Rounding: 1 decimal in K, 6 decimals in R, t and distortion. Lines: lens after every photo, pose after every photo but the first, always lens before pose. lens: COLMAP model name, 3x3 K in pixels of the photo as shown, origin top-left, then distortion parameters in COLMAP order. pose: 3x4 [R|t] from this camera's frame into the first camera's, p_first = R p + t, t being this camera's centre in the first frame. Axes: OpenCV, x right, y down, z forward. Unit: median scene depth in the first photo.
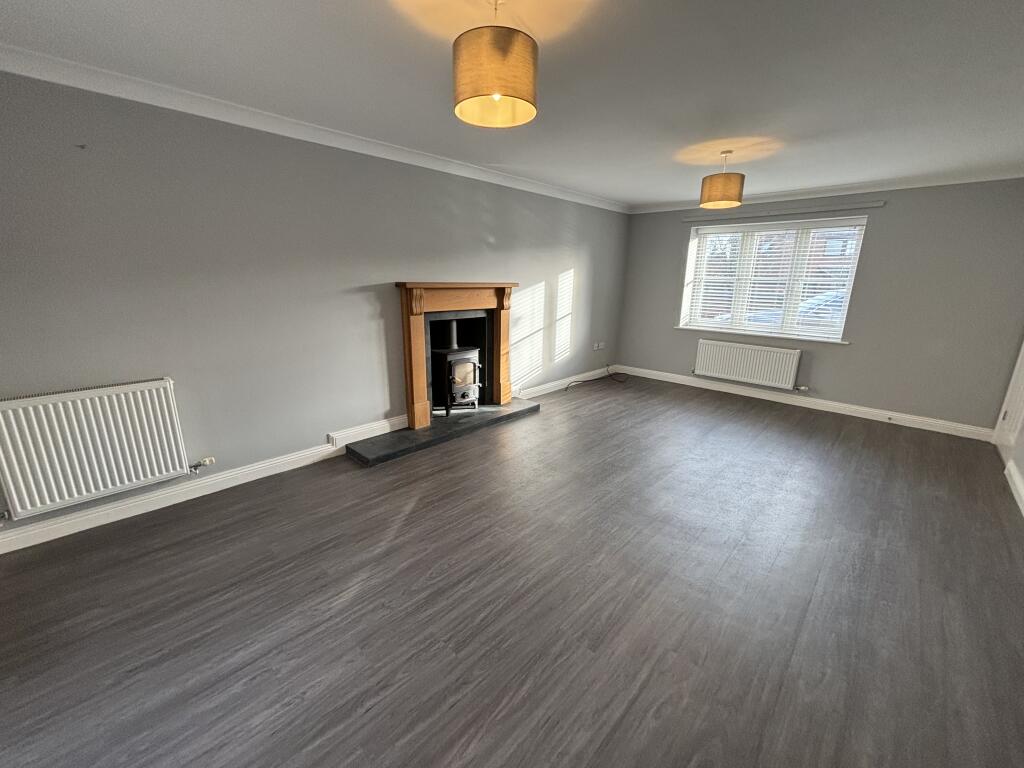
lens RADIAL K [[407.3, 0, 513.4], [0, 407.3, 383.0], [0, 0, 1]] dist [0.005093, 0.000021]
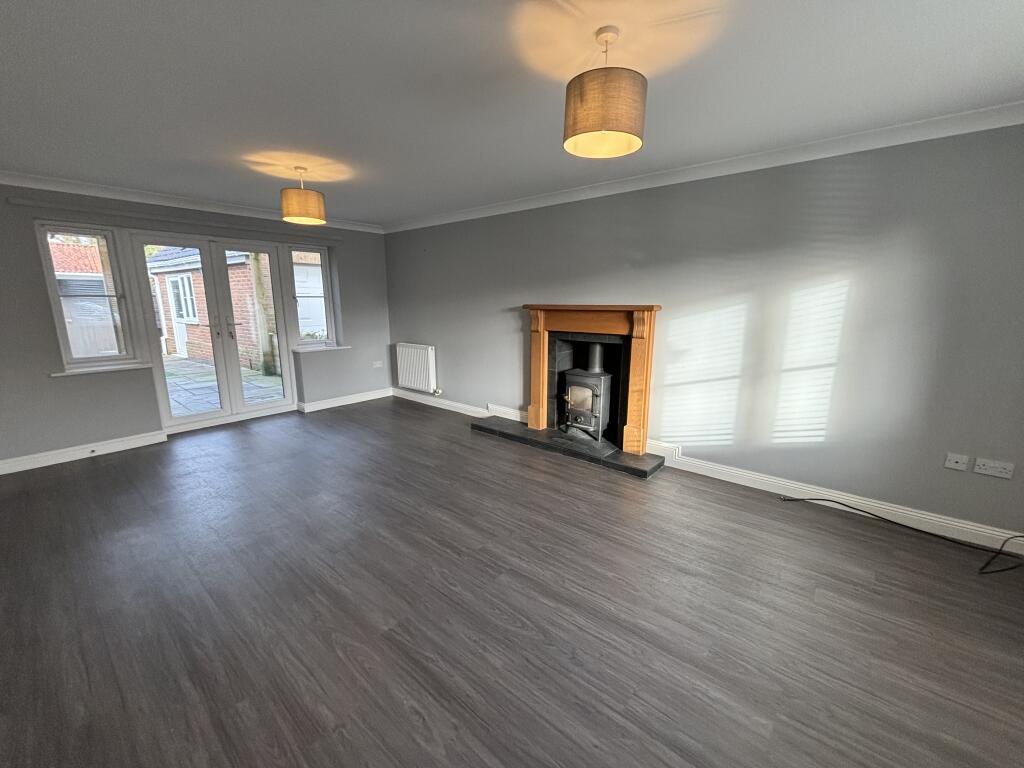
lens RADIAL K [[407.3, 0, 513.5], [0, 407.3, 382.9], [0, 0, 1]] dist [0.005093, 0.000021]
pose [[0.065525, 0.179431, -0.981586, 0.804794], [-0.251125, 0.955004, 0.157808, -0.166567], [0.965734, 0.236160, 0.107636, 0.718442]]
